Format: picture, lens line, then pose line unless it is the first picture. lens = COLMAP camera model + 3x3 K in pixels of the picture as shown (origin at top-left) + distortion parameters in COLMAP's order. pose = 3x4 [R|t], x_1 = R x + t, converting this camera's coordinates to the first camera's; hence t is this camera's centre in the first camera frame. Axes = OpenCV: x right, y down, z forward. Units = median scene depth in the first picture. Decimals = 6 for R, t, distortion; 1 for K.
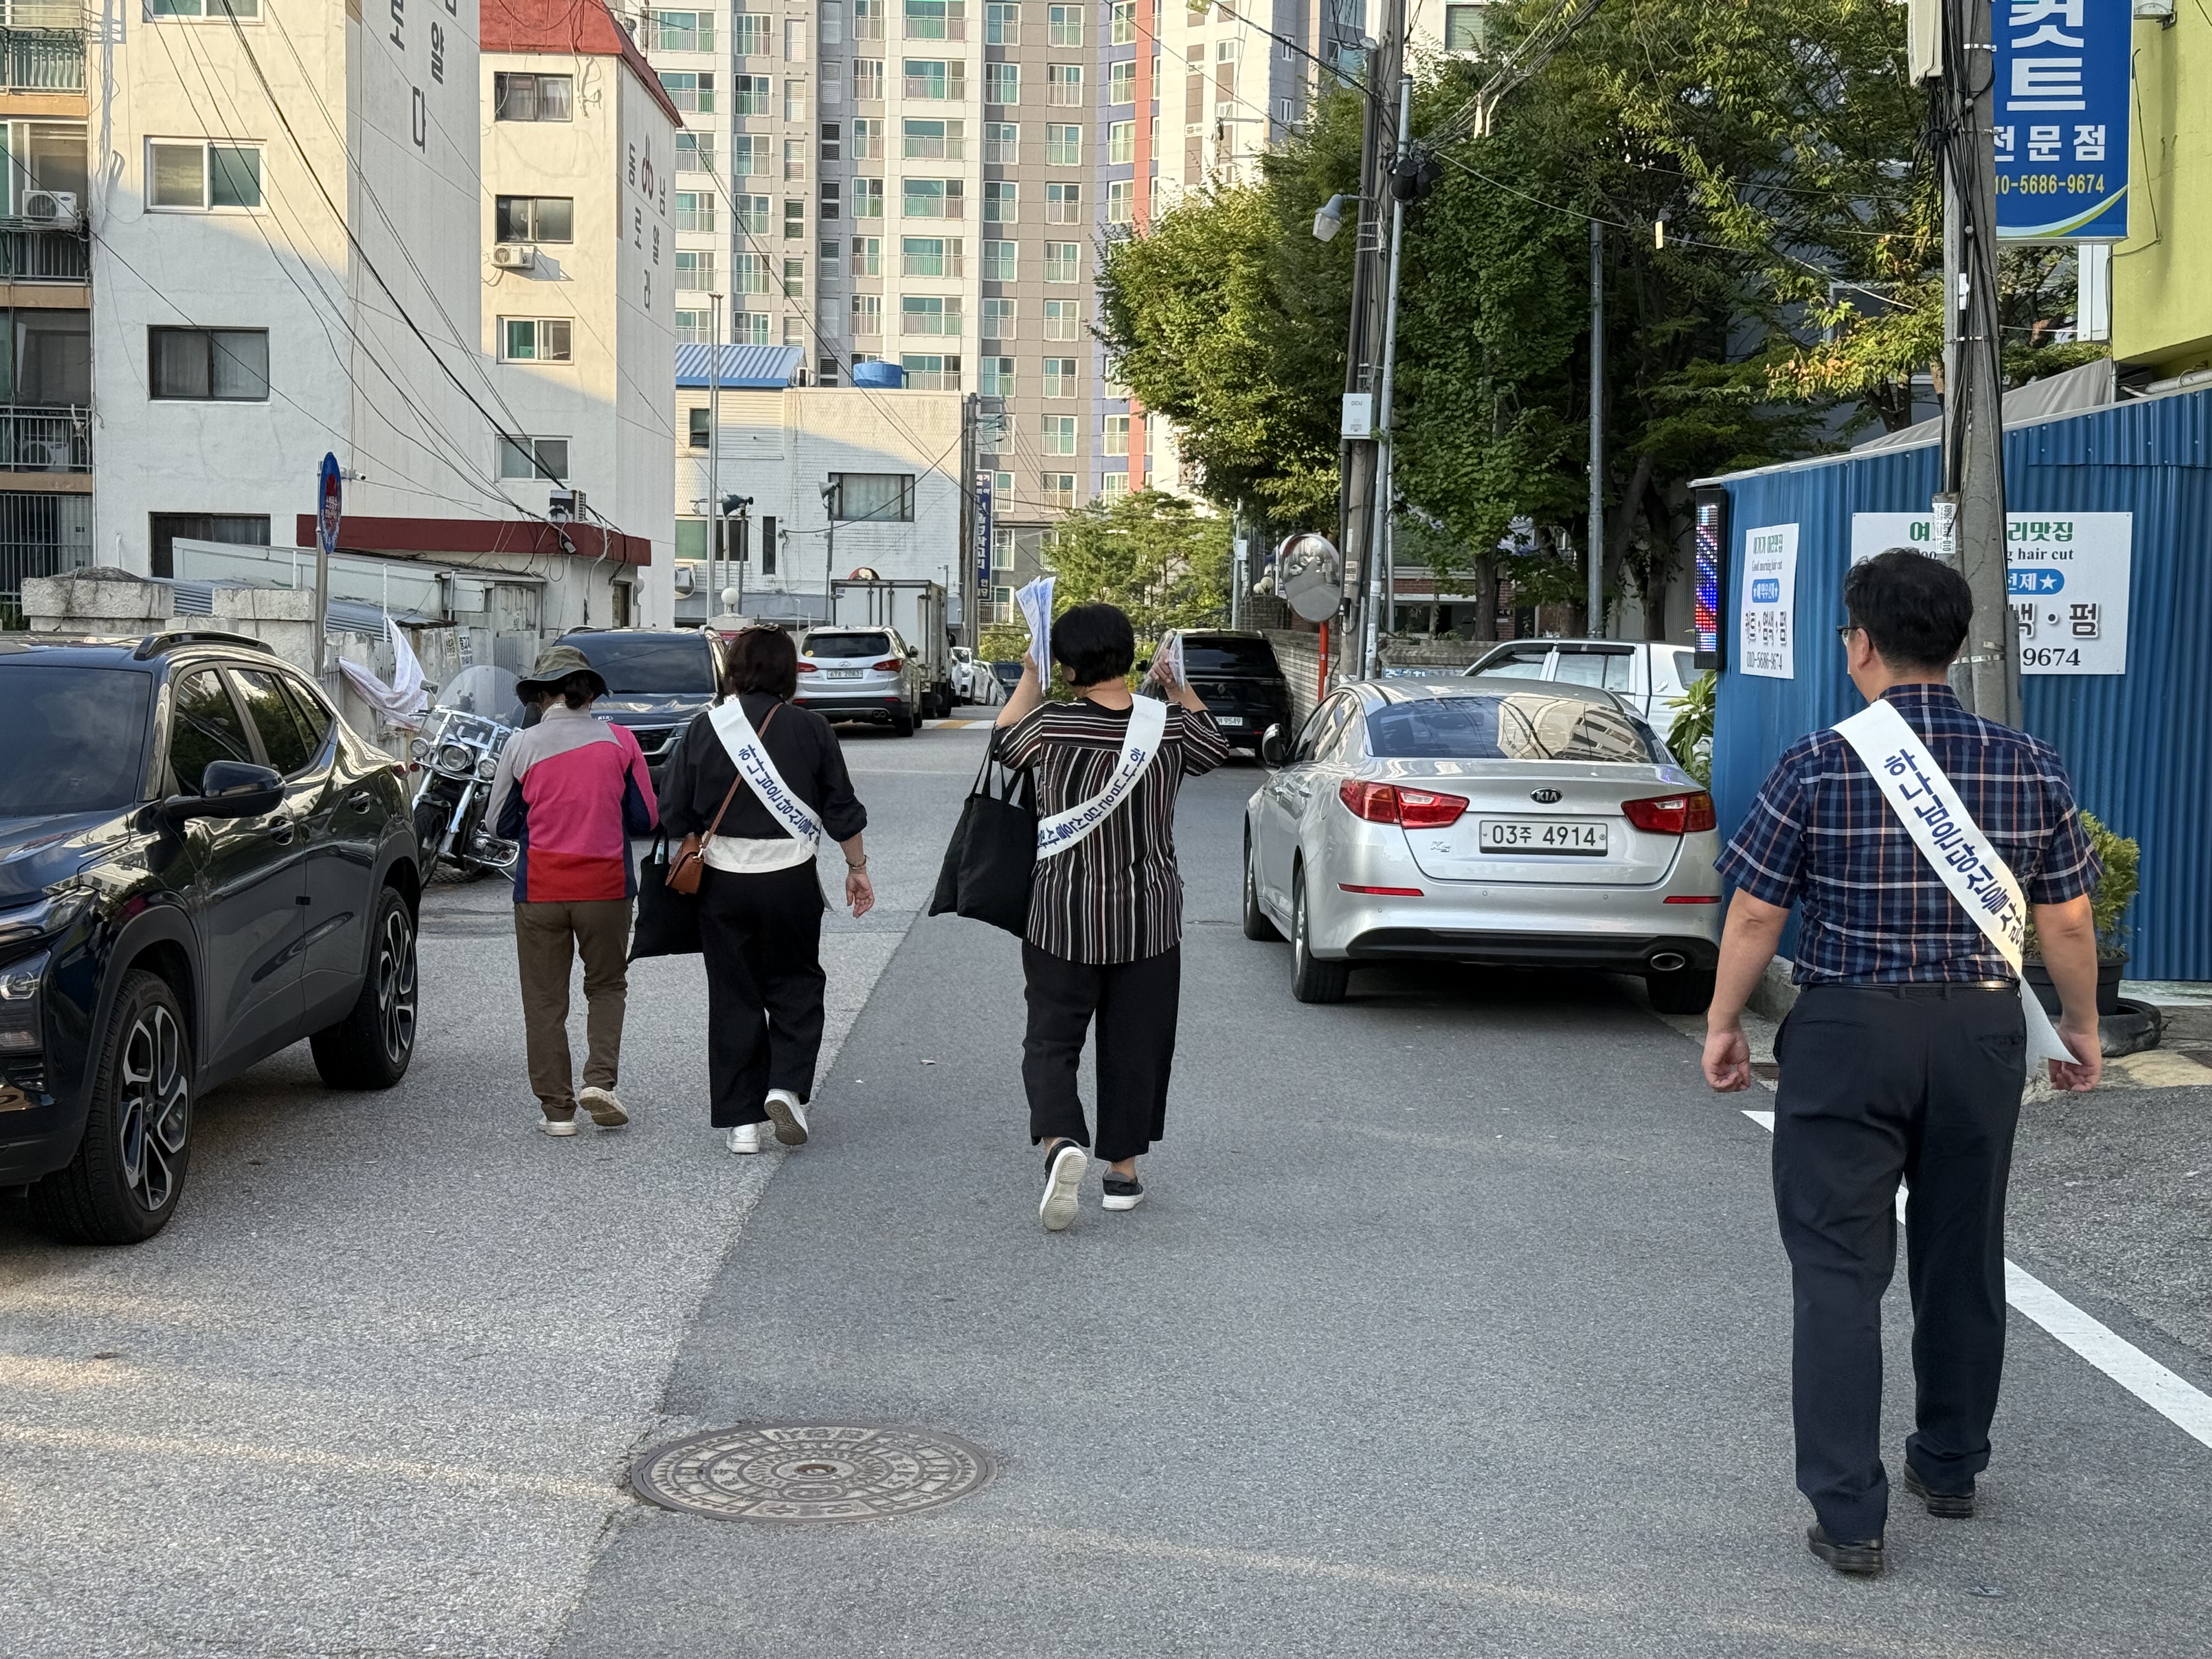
lens RADIAL K [[3066.1, 0, 1115.2], [0, 3066.1, 840.9], [0, 0, 1]] dist [0.127567, 0.000000]
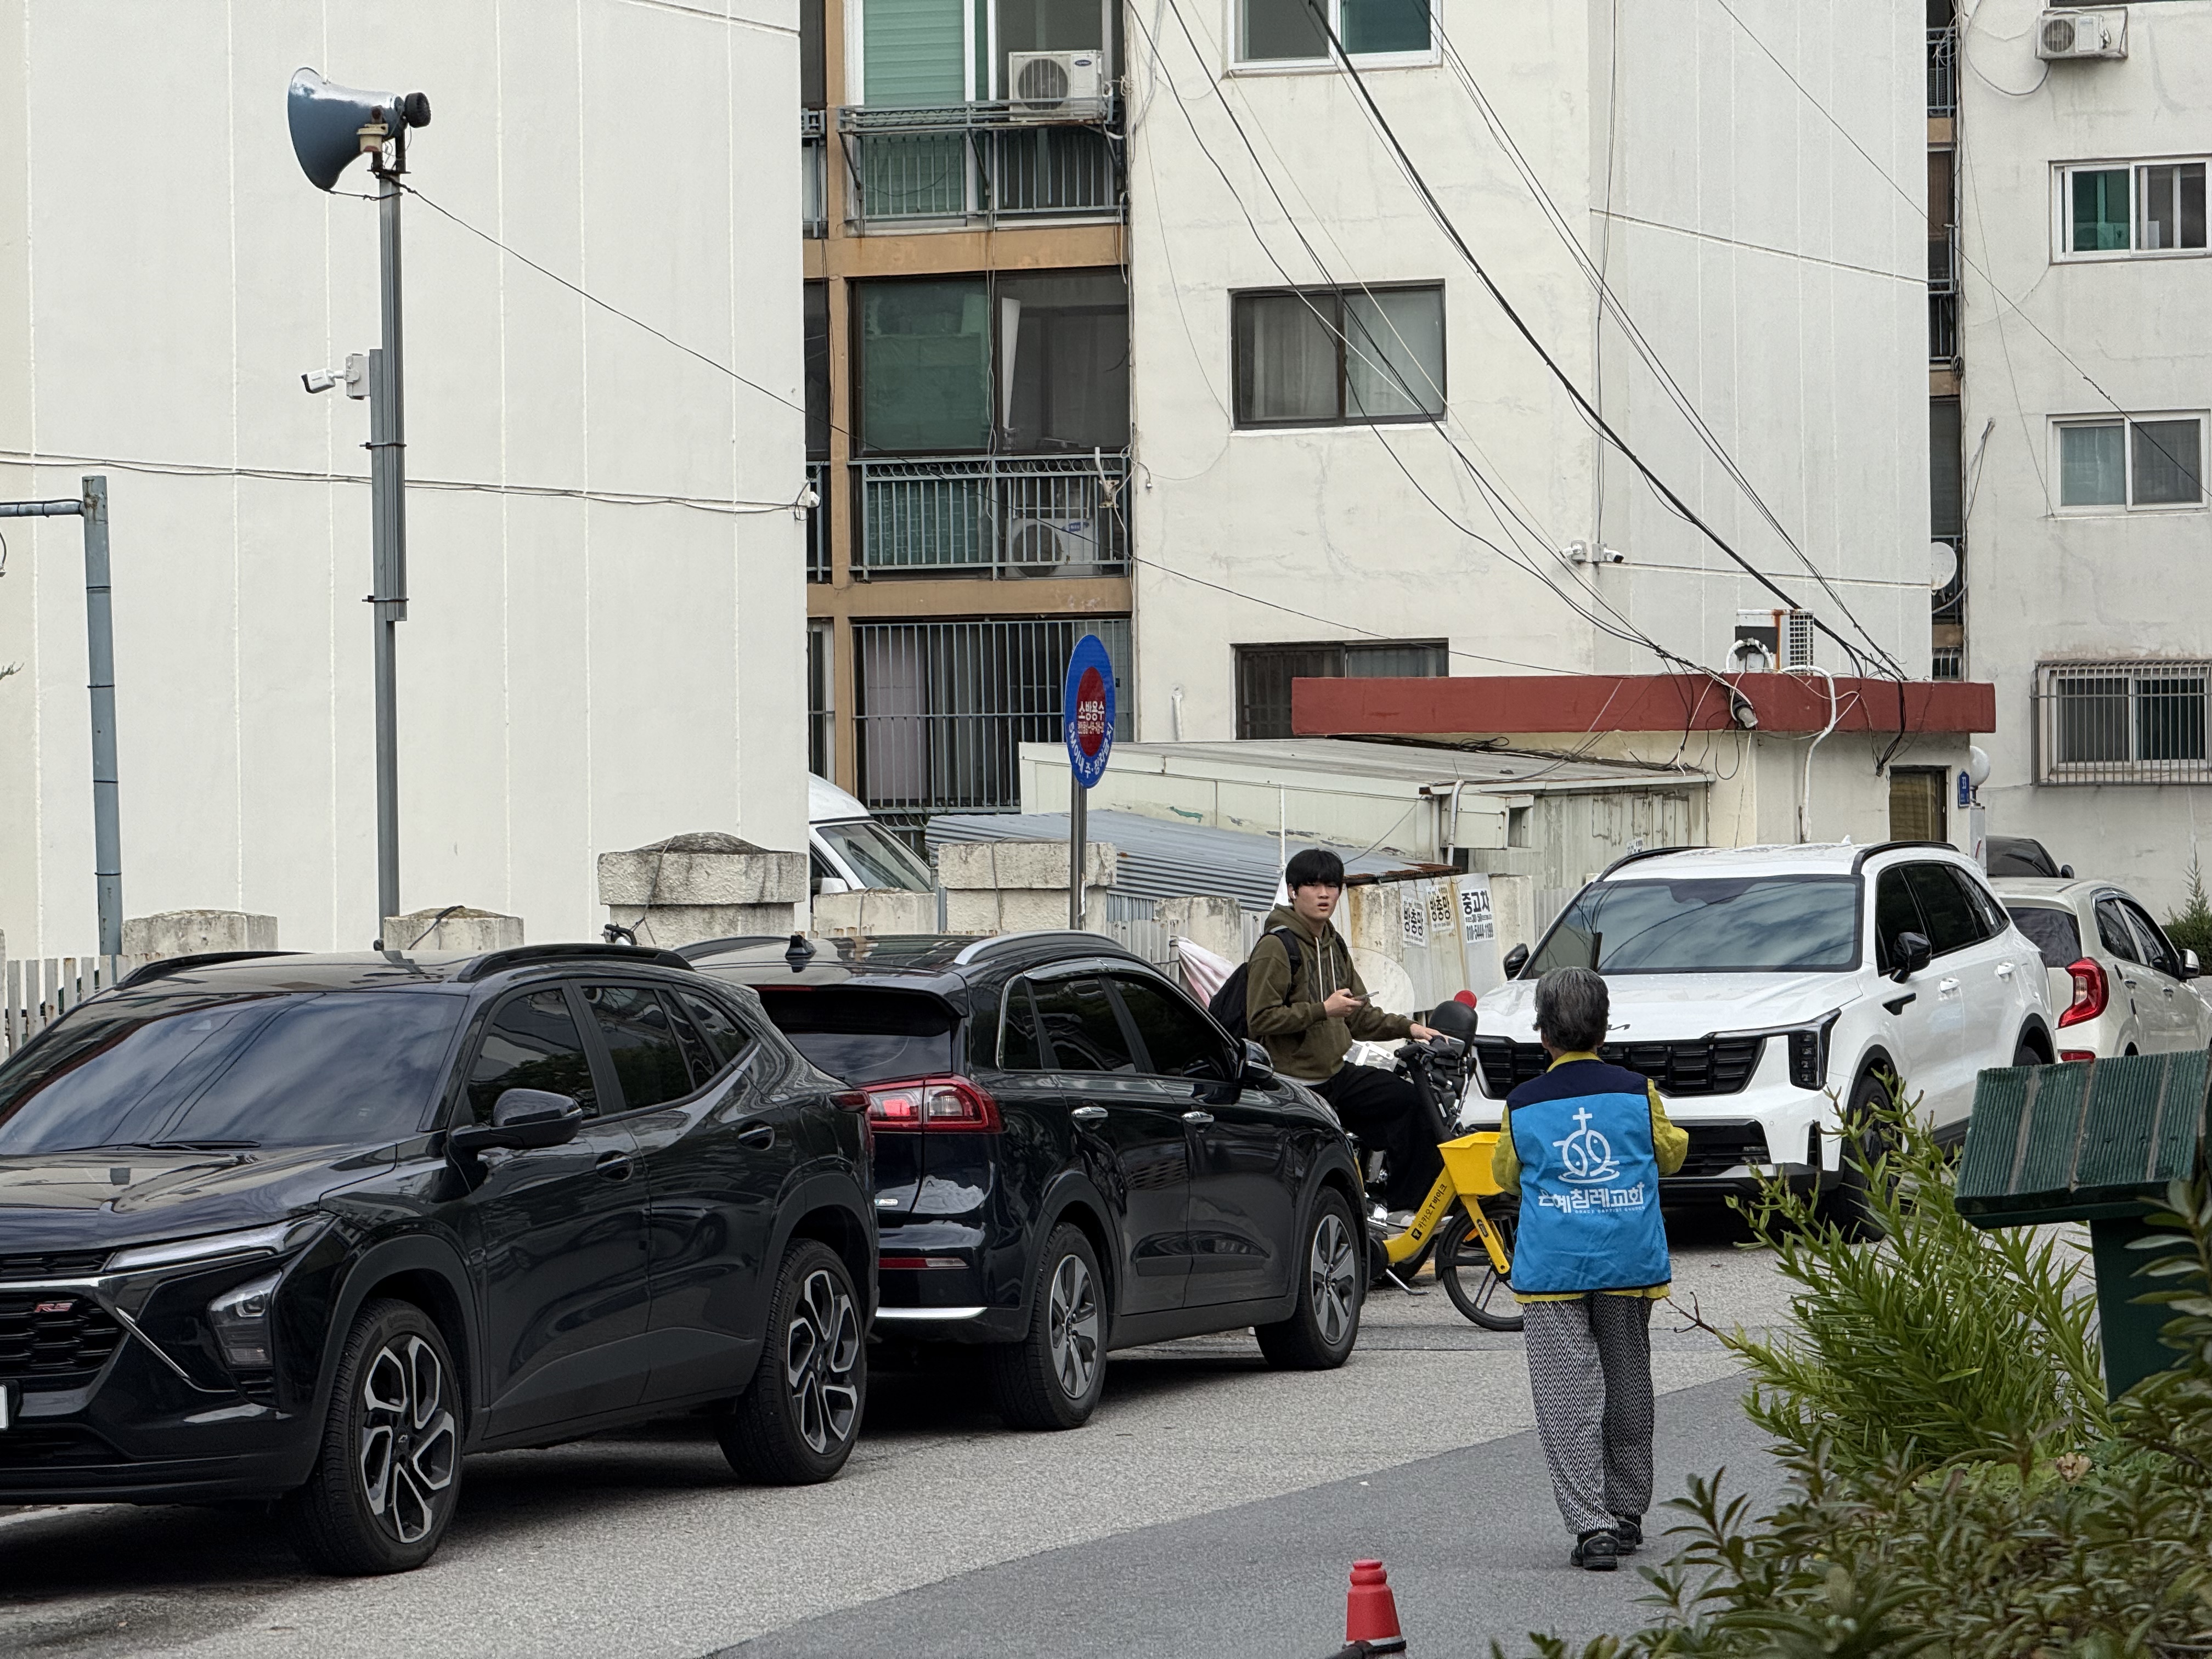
lens RADIAL K [[7731.1, 0, 1118.6], [0, 7731.1, 833.6], [0, 0, 1]] dist [-0.000006, 0.000000]
pose [[0.933069, -0.028218, -0.358588, 0.214752], [0.005318, 0.997891, -0.064689, 0.014652], [0.359657, 0.058453, 0.931252, -0.332244]]
